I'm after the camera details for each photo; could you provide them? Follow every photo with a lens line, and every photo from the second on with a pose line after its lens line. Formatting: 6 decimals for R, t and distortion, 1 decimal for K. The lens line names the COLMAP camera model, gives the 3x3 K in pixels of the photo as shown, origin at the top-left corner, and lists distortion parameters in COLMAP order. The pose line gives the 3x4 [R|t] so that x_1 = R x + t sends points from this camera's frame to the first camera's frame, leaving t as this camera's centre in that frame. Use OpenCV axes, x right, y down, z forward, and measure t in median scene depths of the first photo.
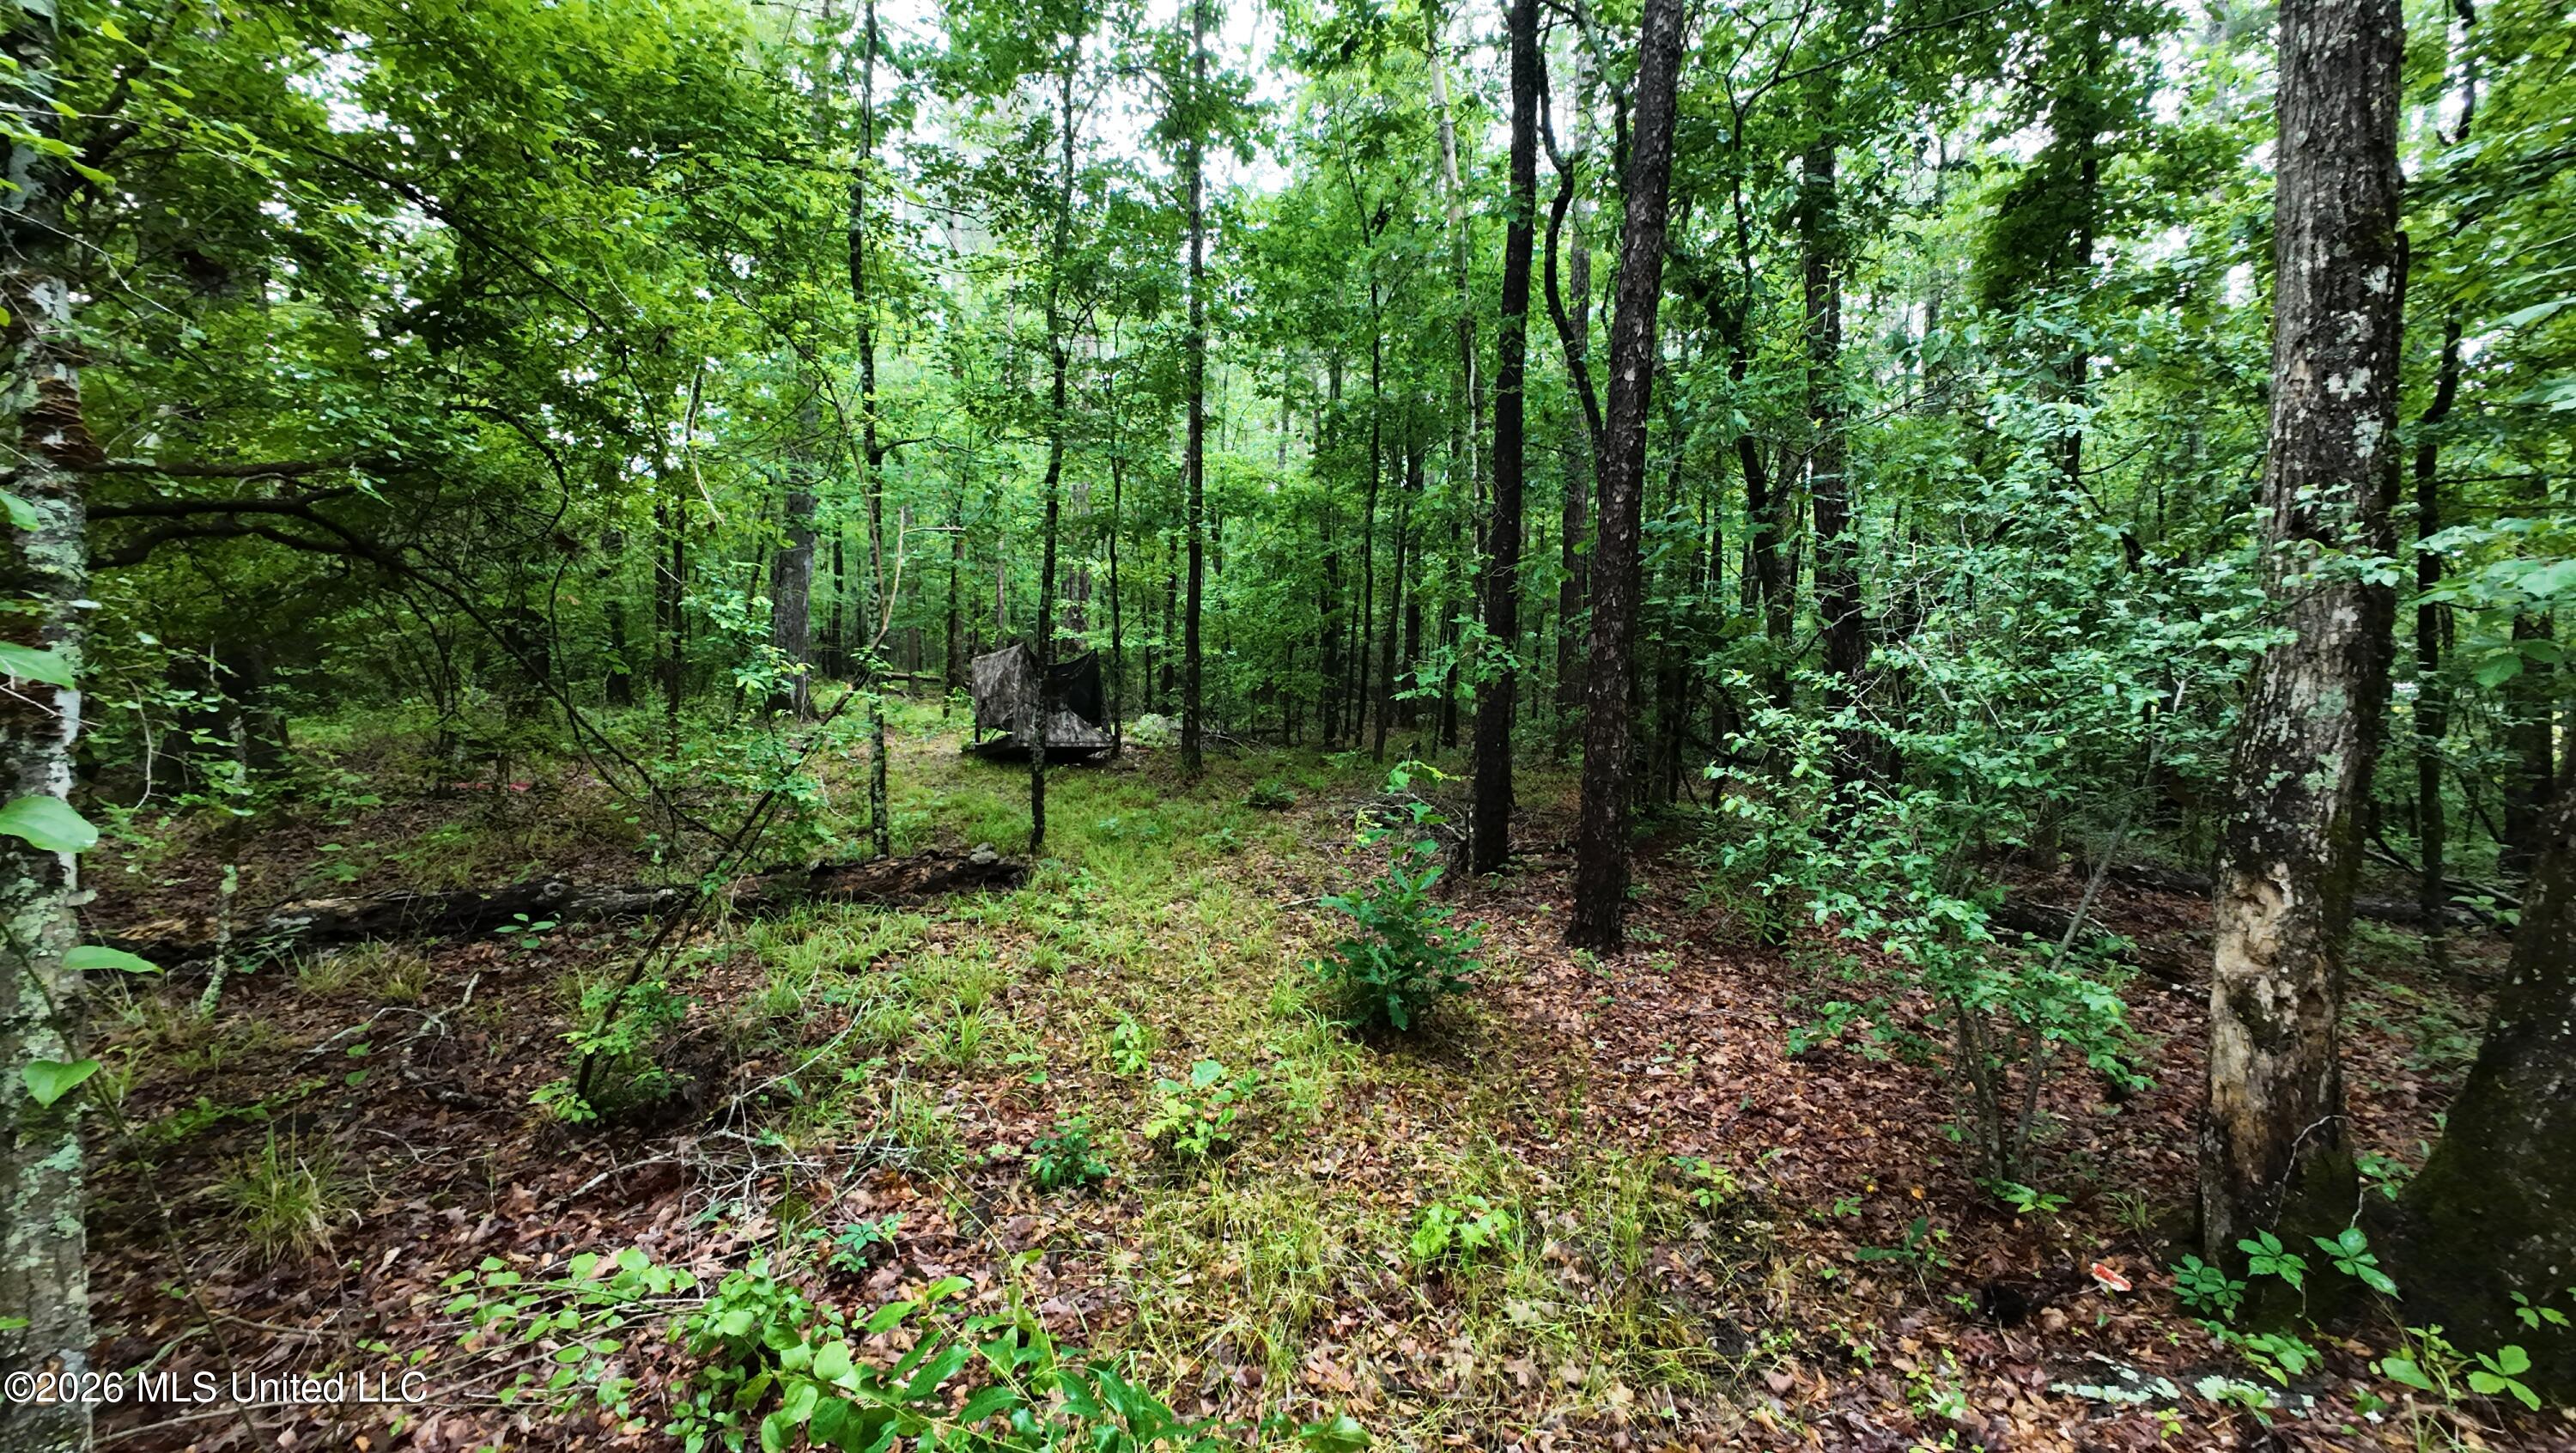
lens RADIAL K [[1004.3, 0, 1289.3], [0, 1004.3, 726.6], [0, 0, 1]] dist [-0.005976, 0.002812]
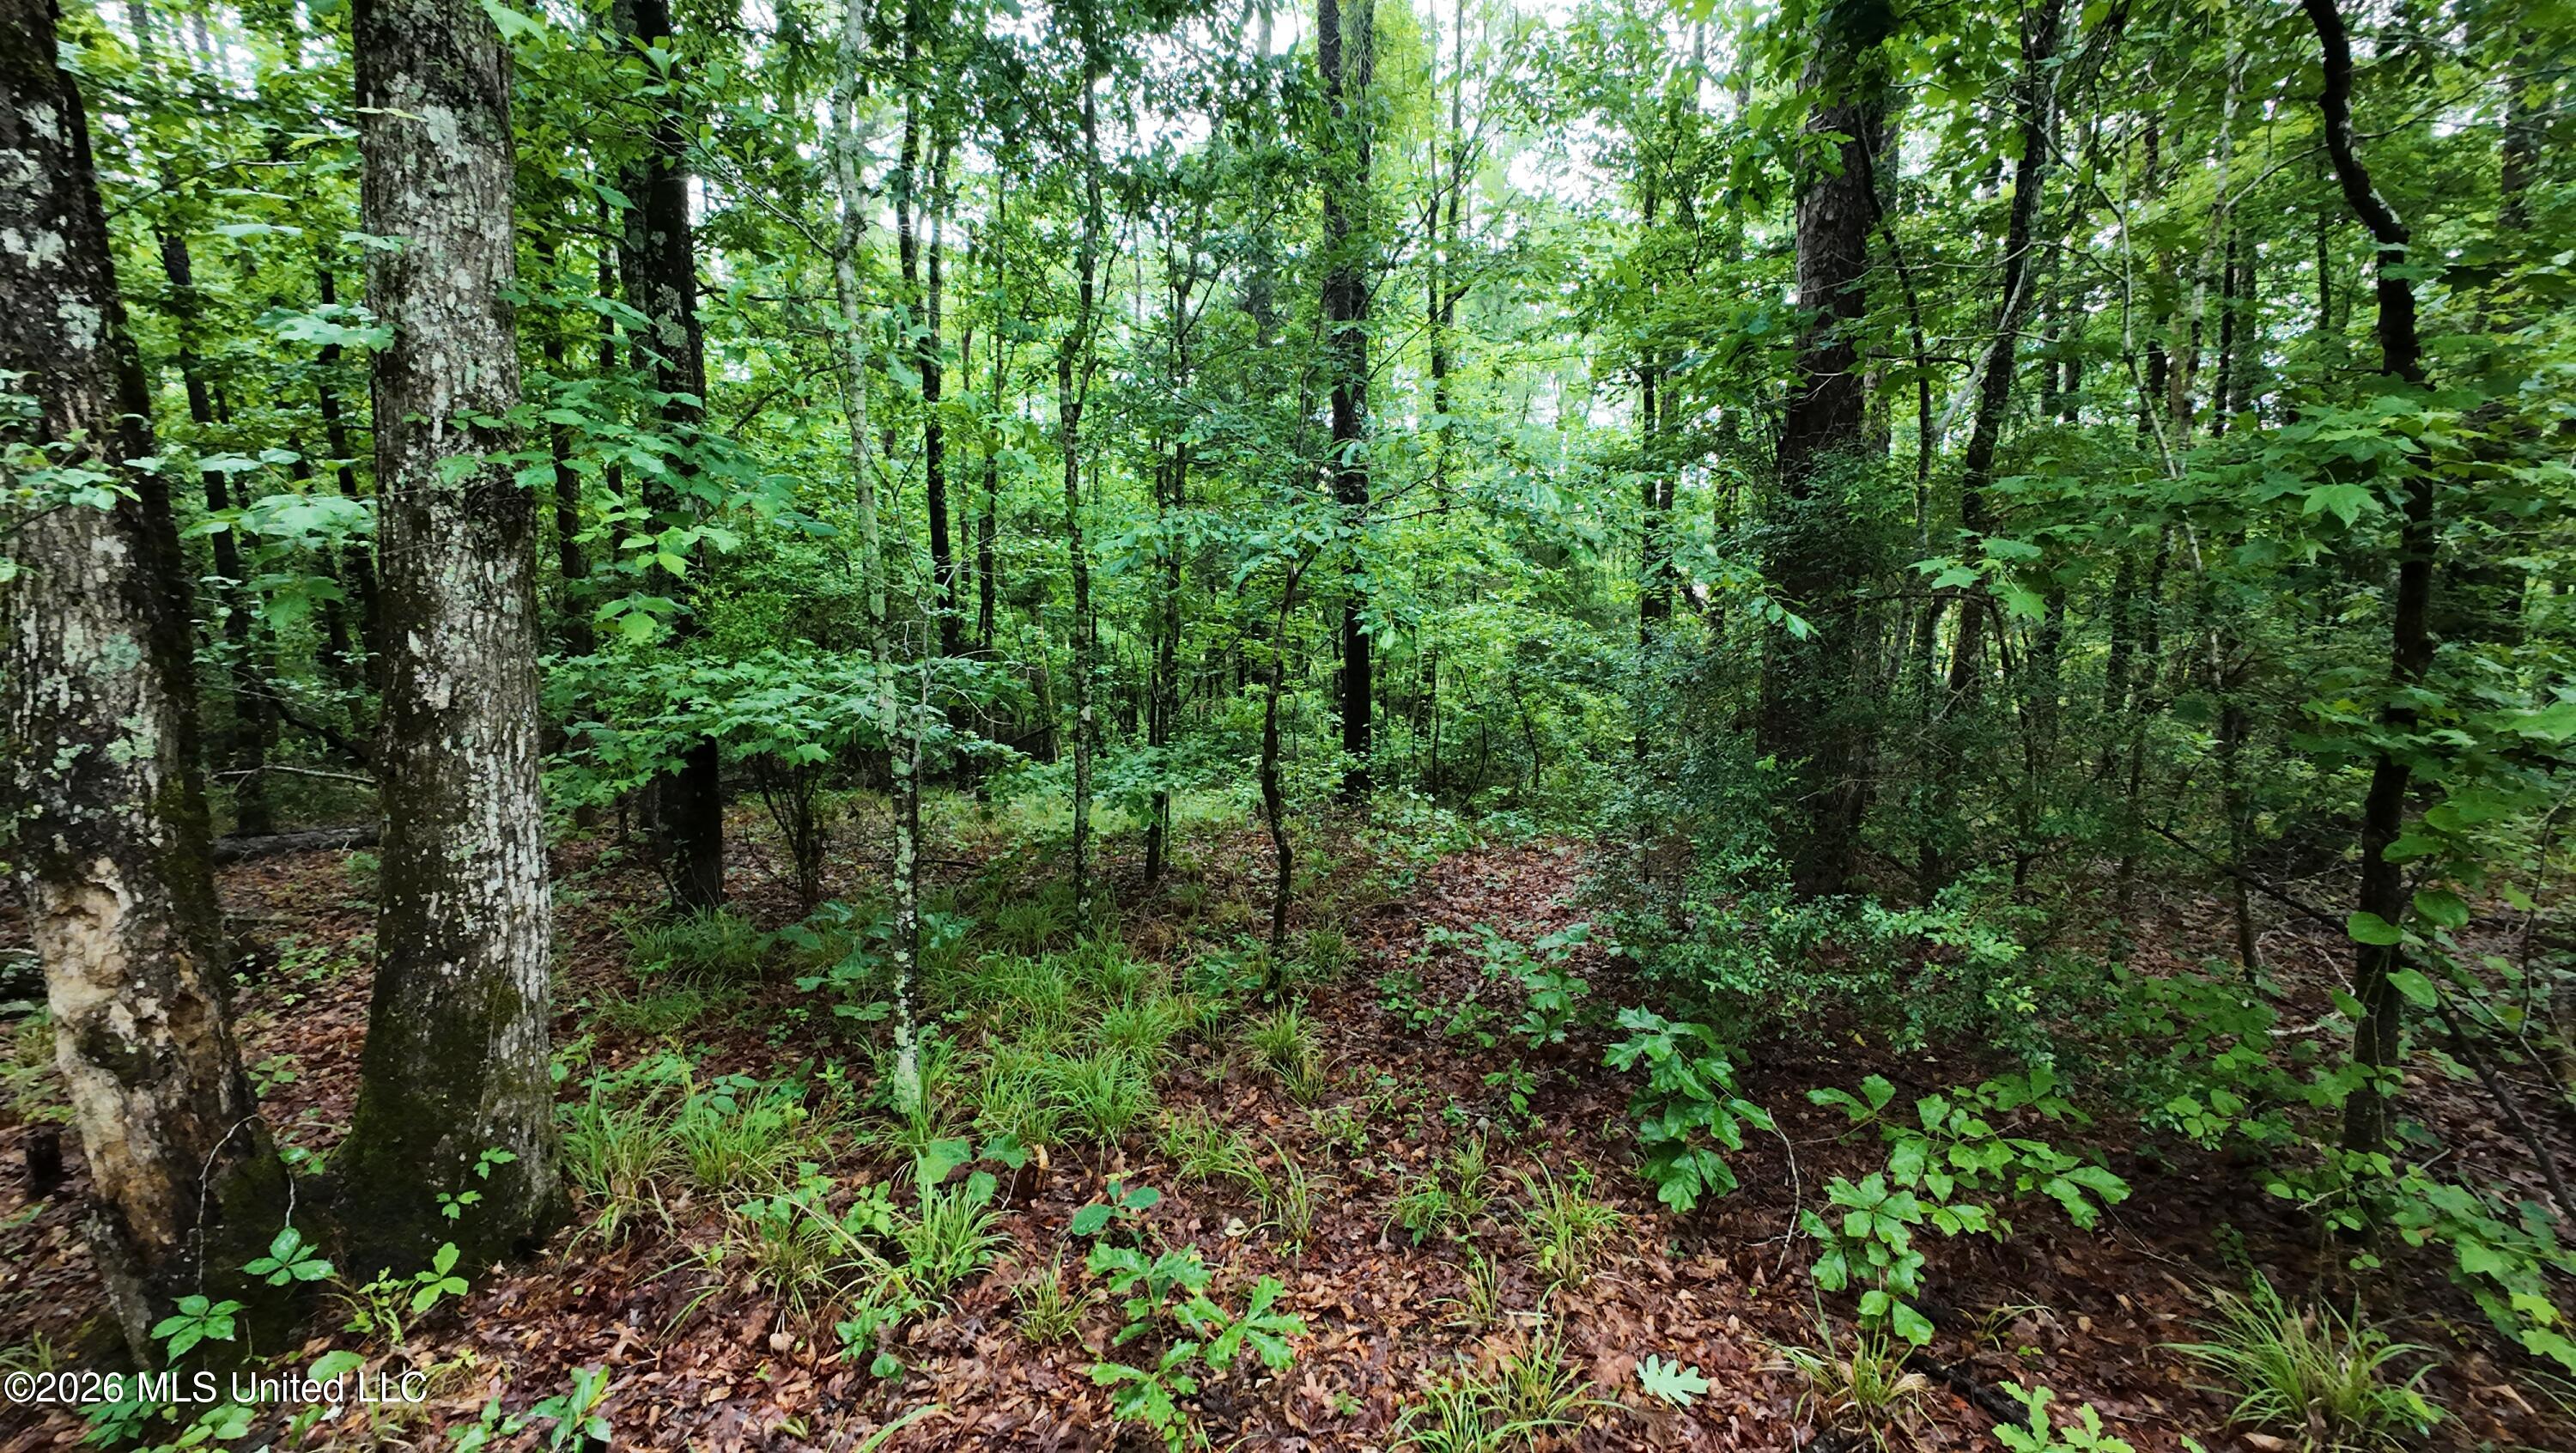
lens RADIAL K [[1004.3, 0, 1289.0], [0, 1004.3, 726.0], [0, 0, 1]] dist [-0.005976, 0.002812]
pose [[0.015412, -0.143277, 0.989563, 0.234137], [0.083600, 0.986400, 0.141517, -0.001723], [-0.996380, 0.080546, 0.027180, 0.030012]]
